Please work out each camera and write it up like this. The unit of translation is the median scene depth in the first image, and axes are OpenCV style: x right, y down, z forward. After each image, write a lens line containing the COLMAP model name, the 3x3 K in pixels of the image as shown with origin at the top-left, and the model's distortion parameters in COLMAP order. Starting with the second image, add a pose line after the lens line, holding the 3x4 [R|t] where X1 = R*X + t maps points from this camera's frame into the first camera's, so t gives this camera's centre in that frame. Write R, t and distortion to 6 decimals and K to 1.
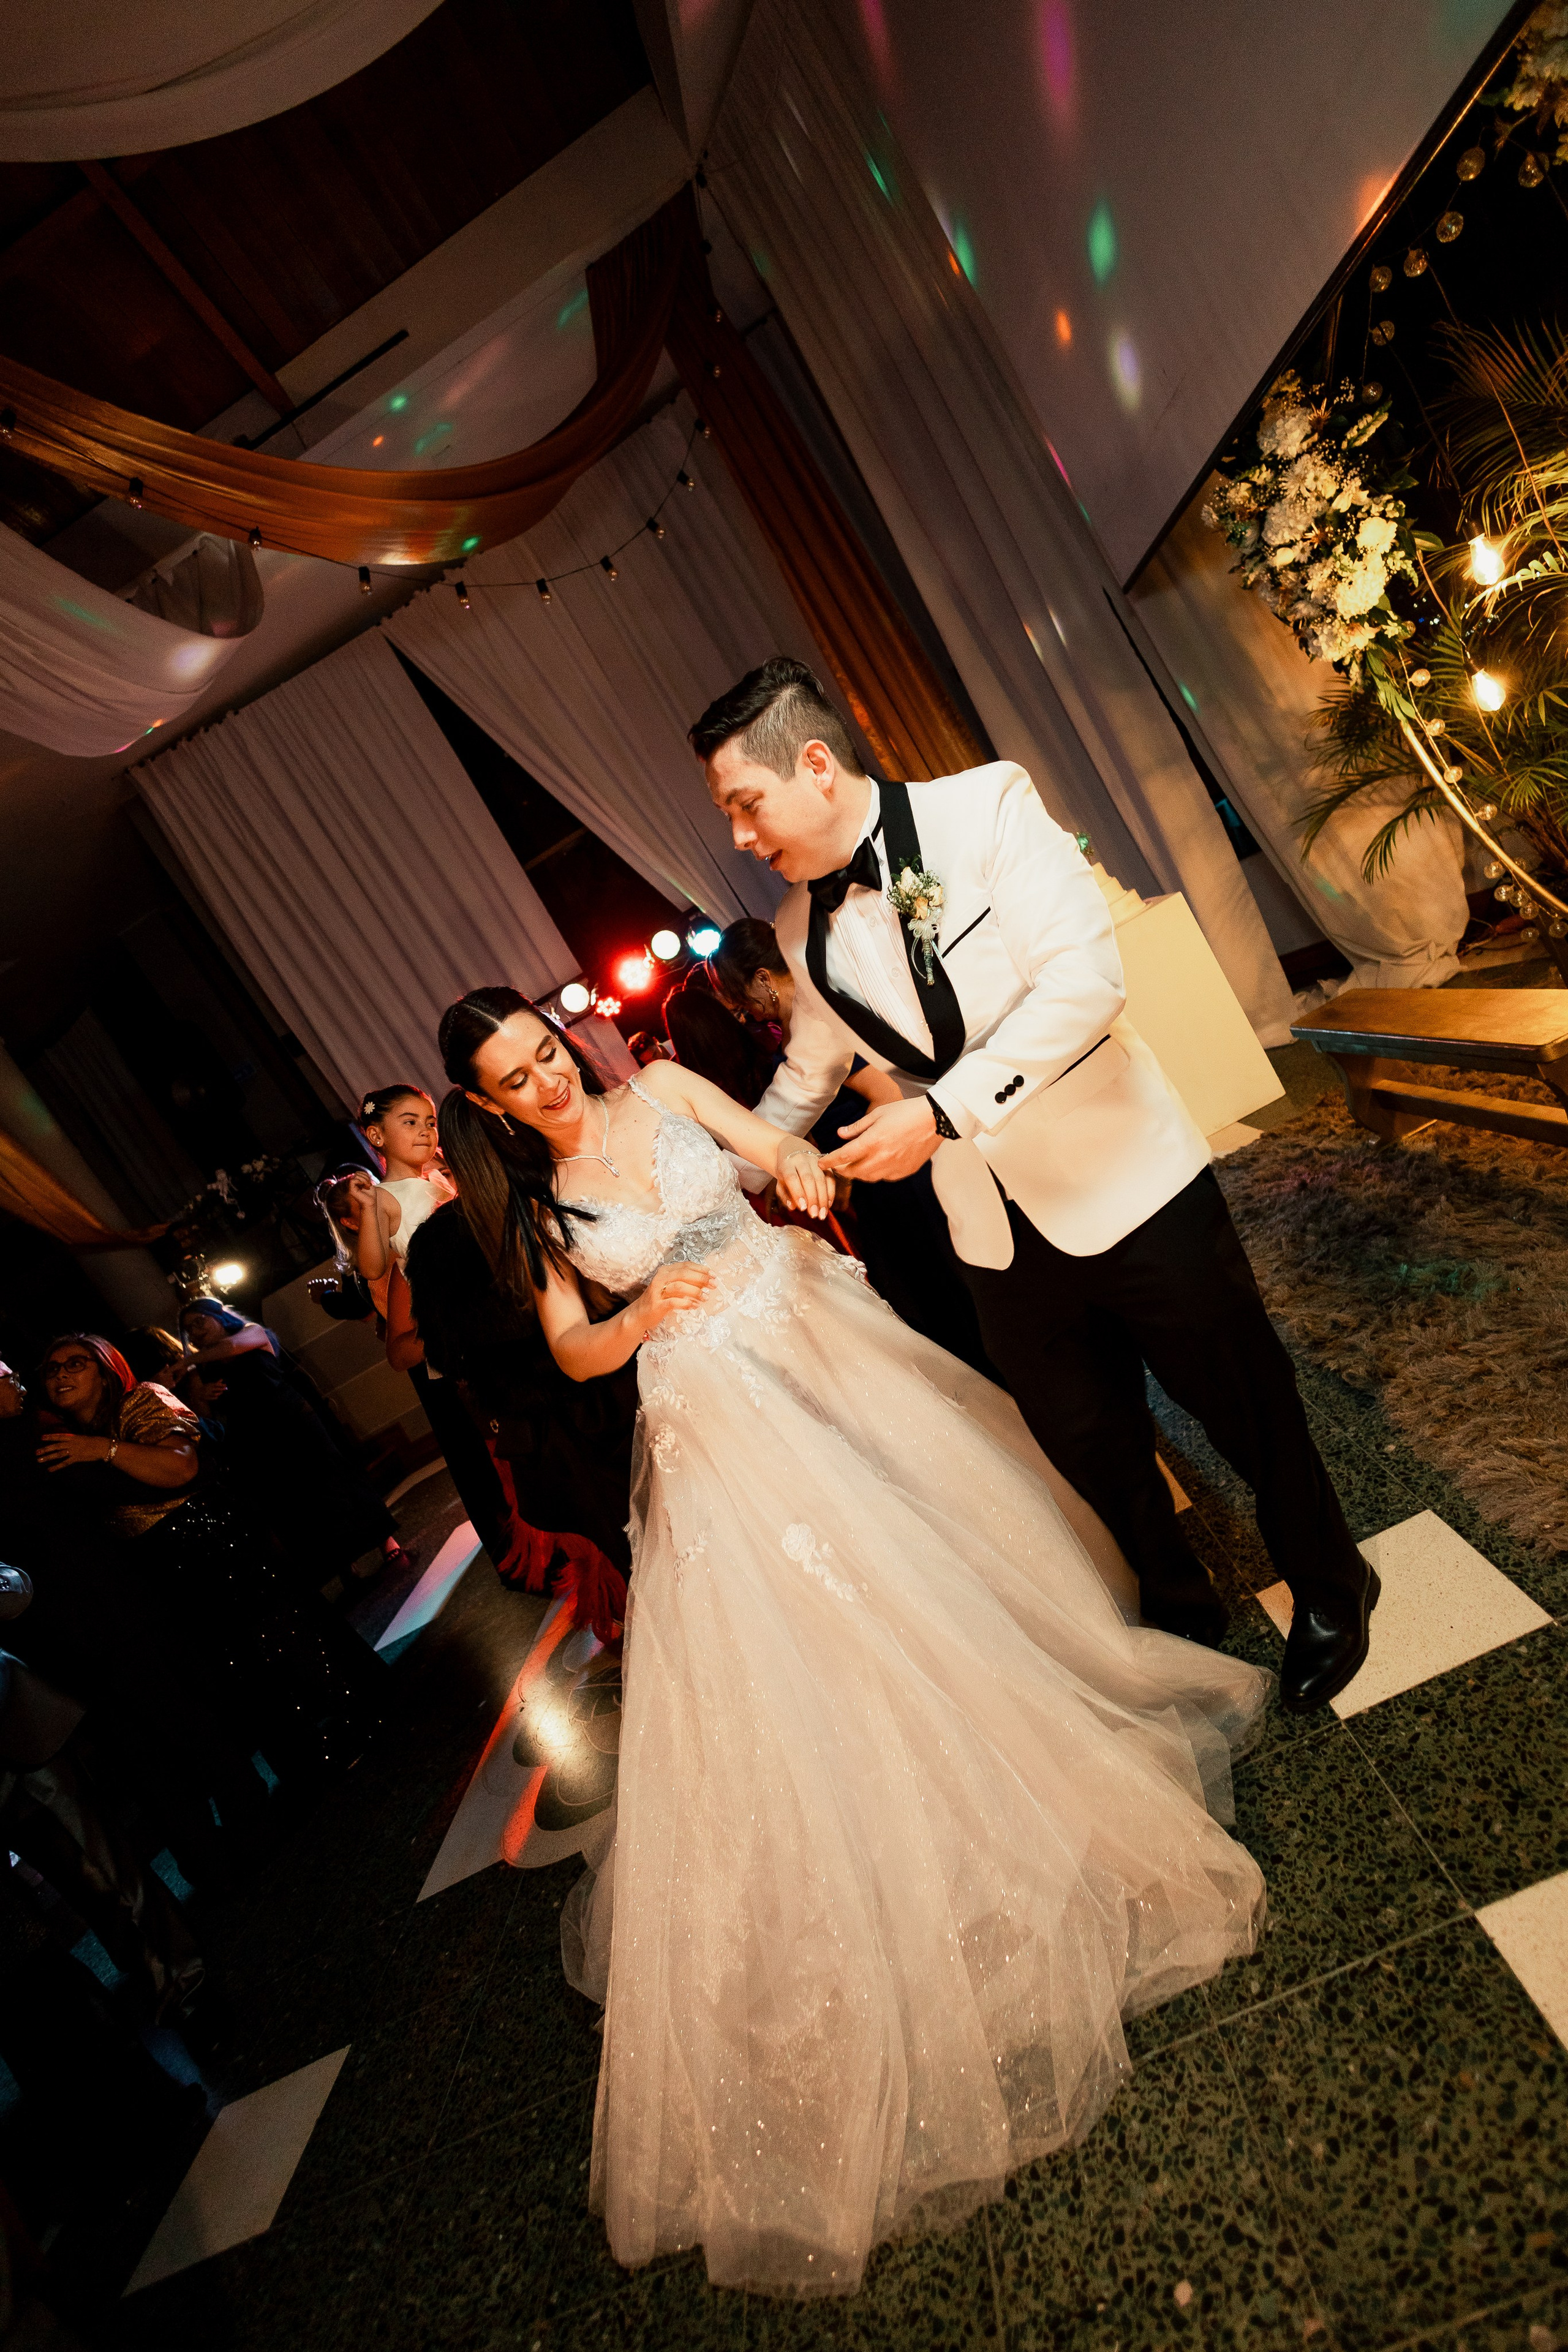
lens RADIAL K [[1076.1, 0, 784.0], [0, 1076.1, 1176.0], [0, 0, 1]] dist [0.018517, -0.008773]
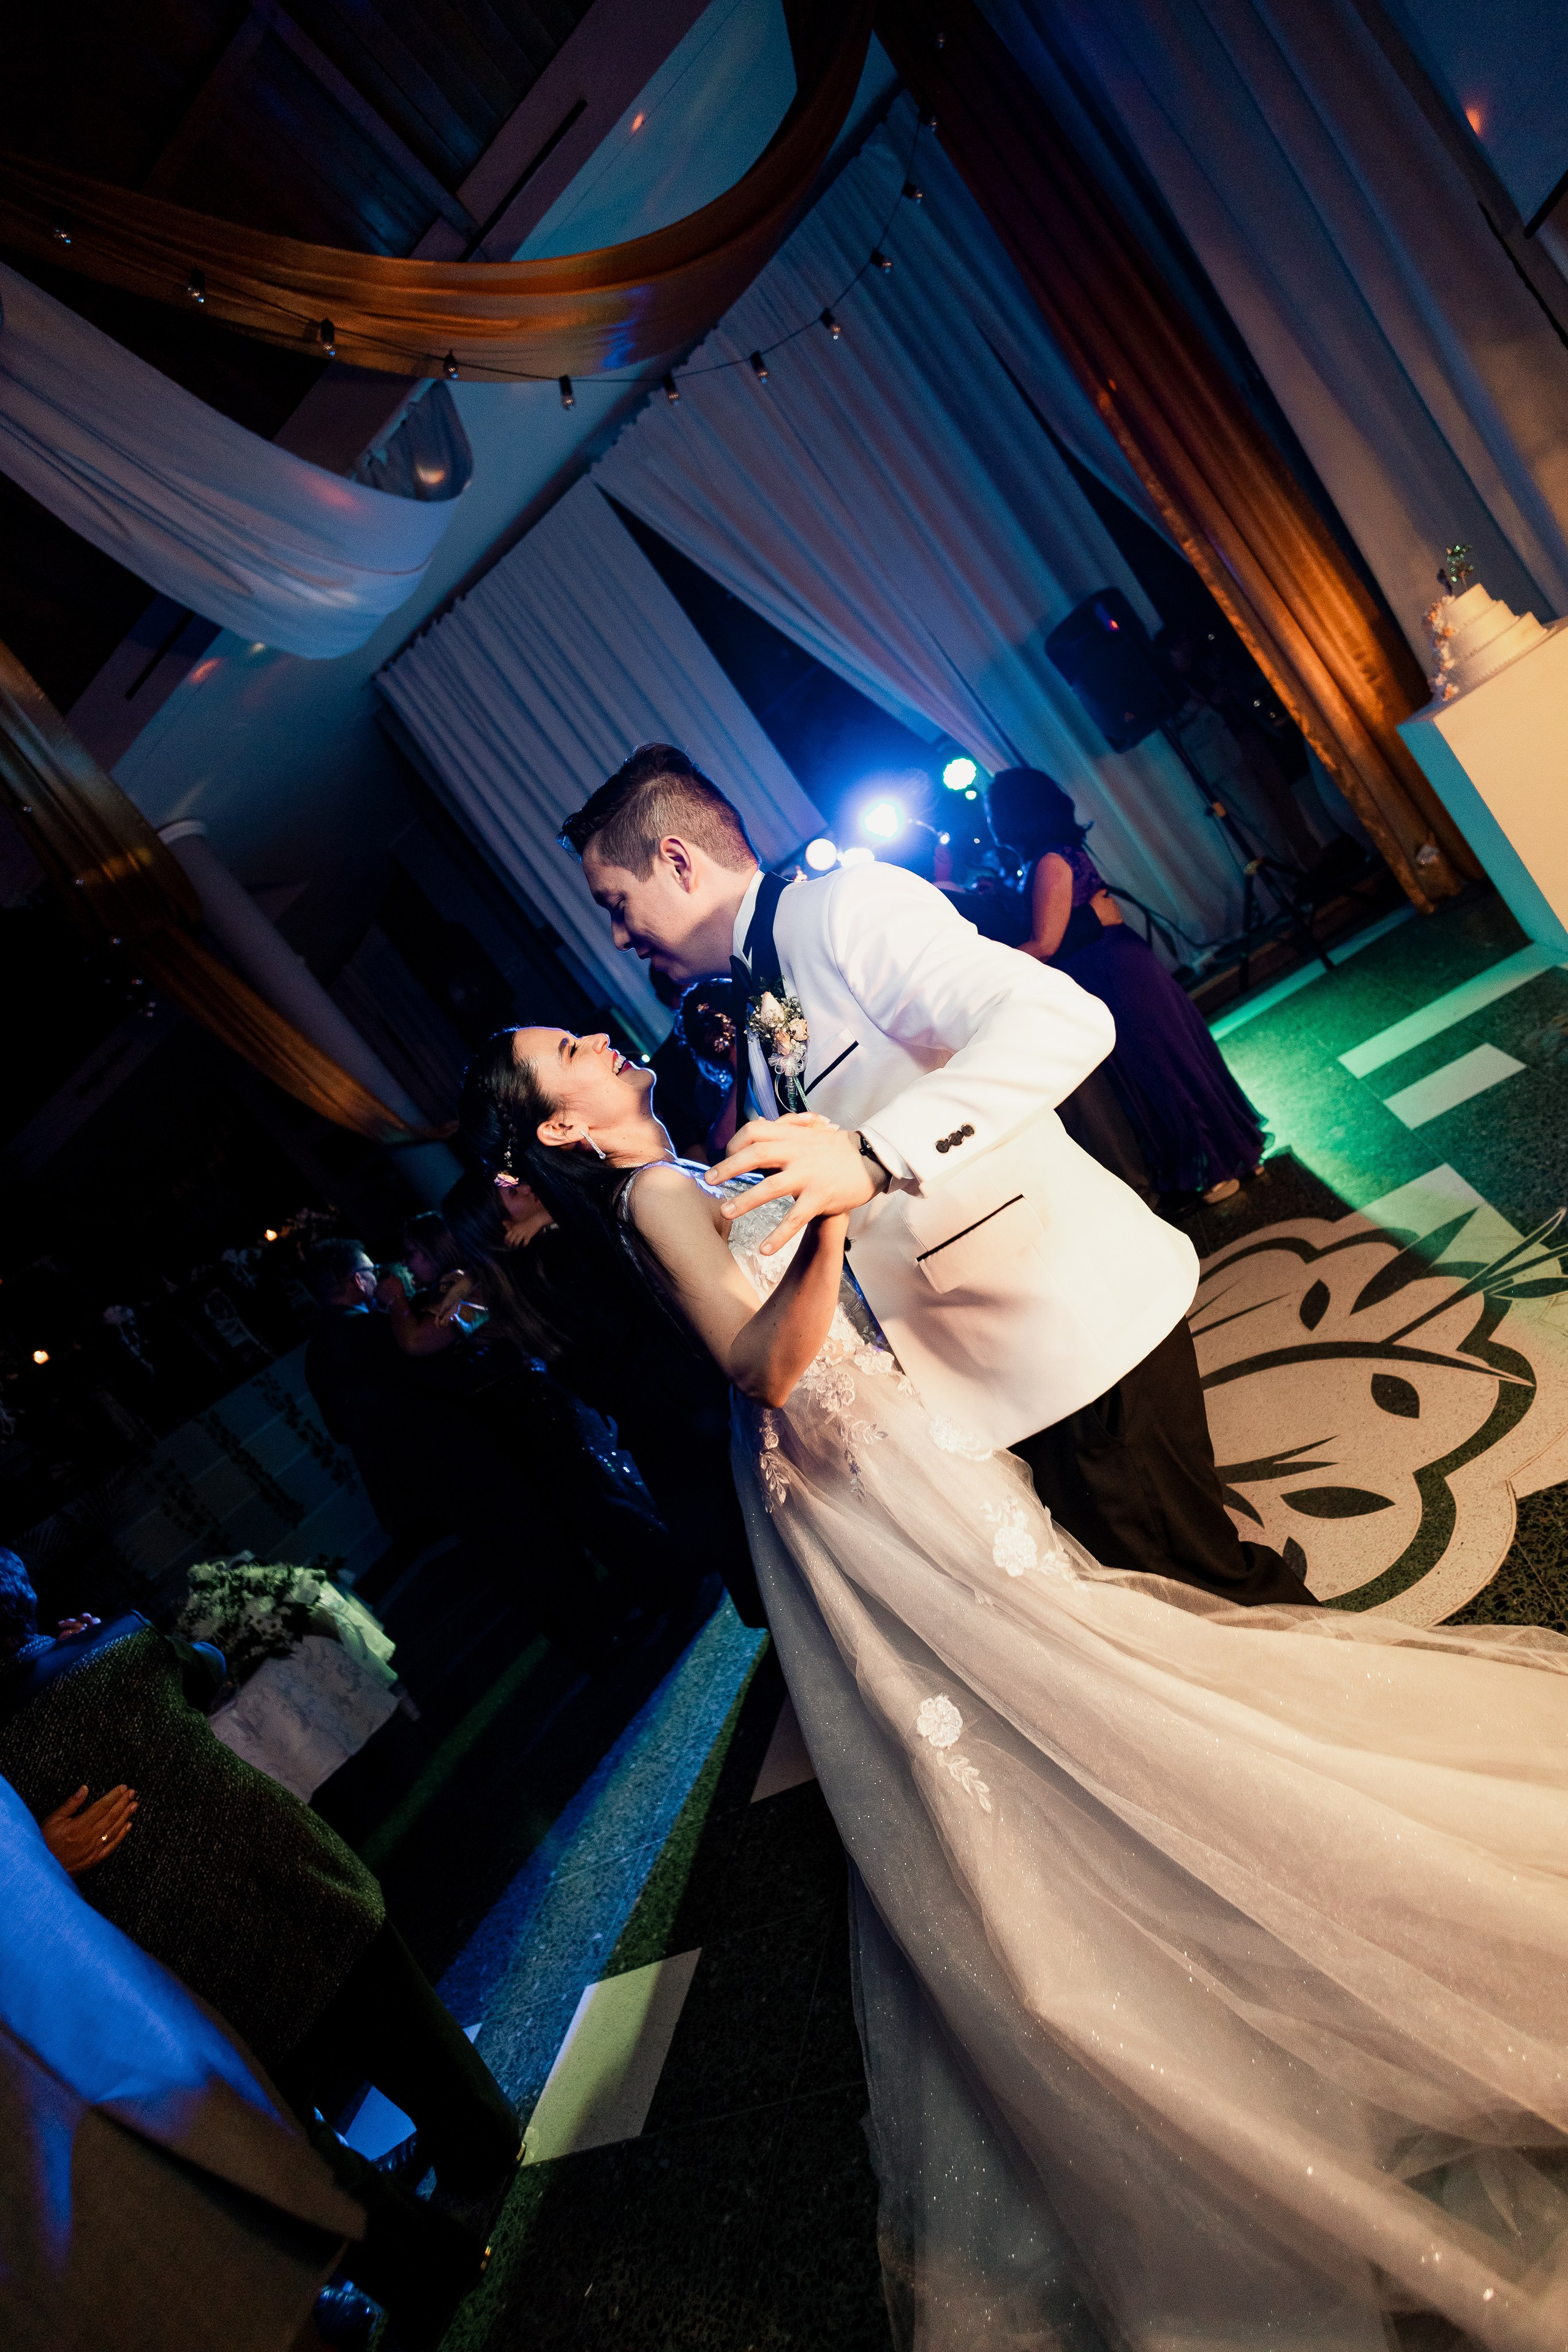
lens RADIAL K [[1076.1, 0, 784.0], [0, 1076.1, 1176.0], [0, 0, 1]] dist [0.018517, -0.008773]
pose [[0.970655, -0.049625, -0.235299, -0.065188], [0.079032, 0.989954, 0.117238, -0.000611], [0.227117, -0.132393, 0.964826, 0.174772]]
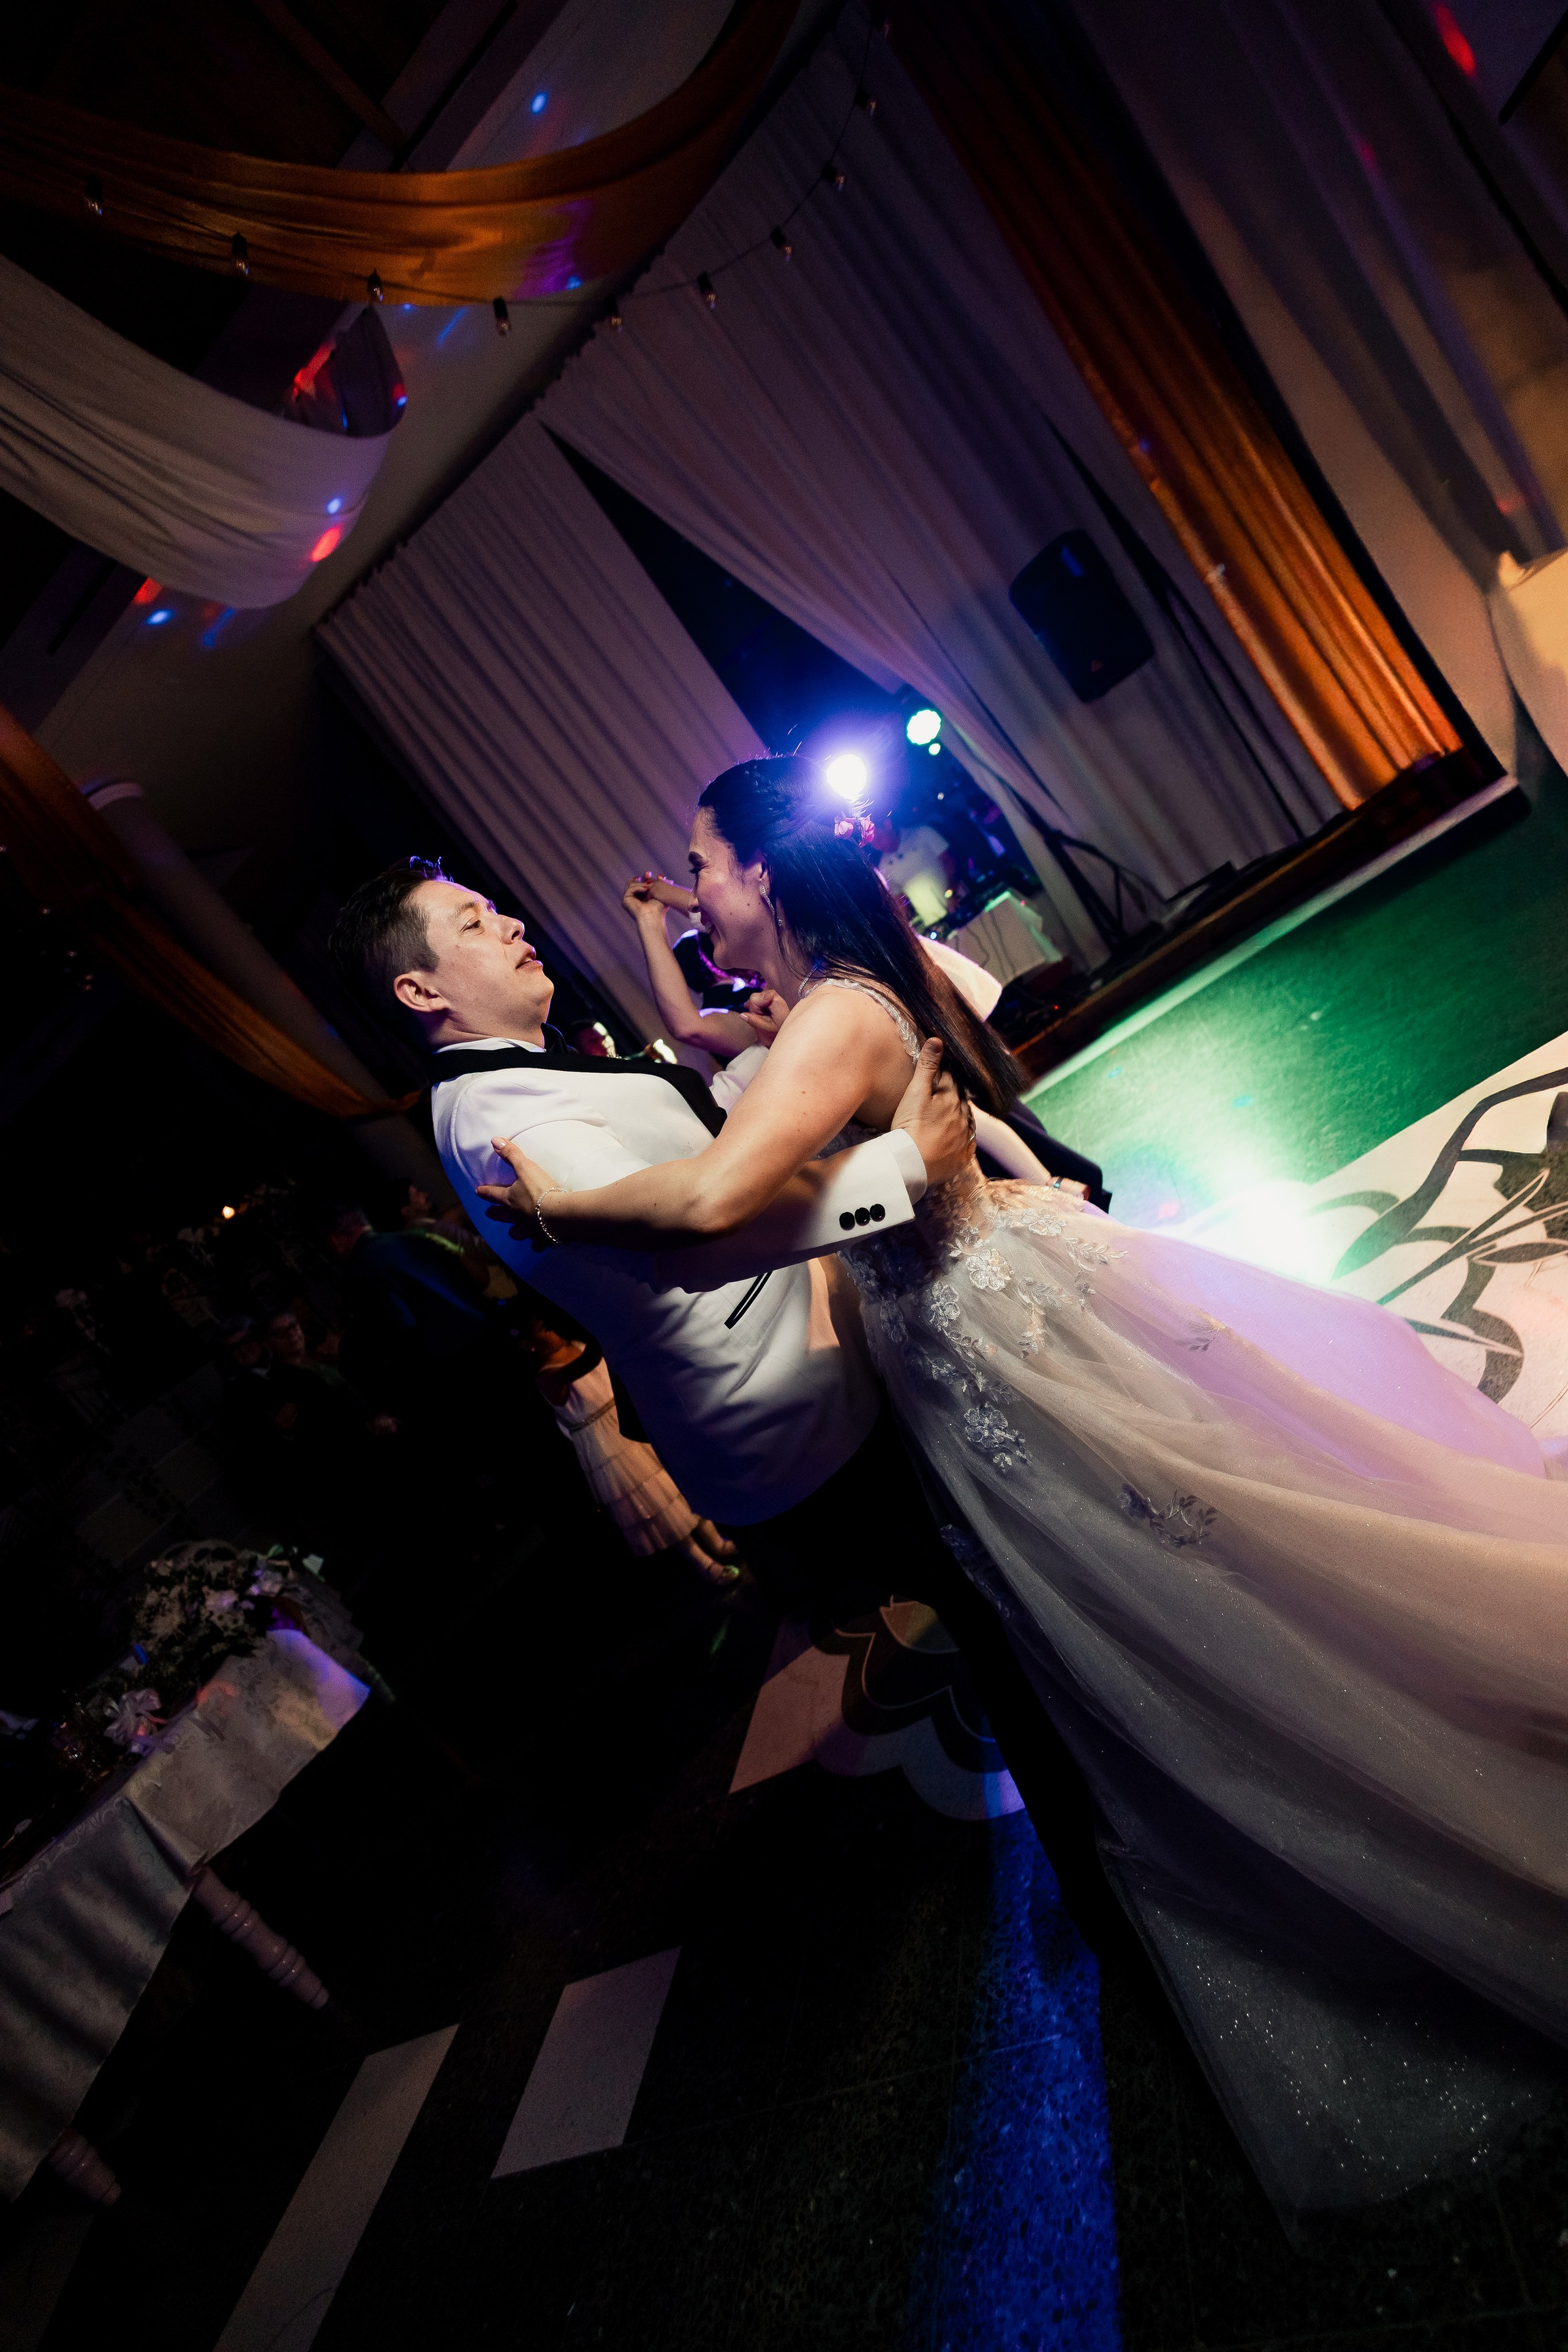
lens RADIAL K [[1076.1, 0, 784.0], [0, 1076.1, 1176.0], [0, 0, 1]] dist [0.018517, -0.008773]
pose [[0.975803, -0.061086, -0.209943, -0.072254], [0.094963, 0.983296, 0.155275, -0.010660], [0.196951, -0.171455, 0.965305, 0.223793]]
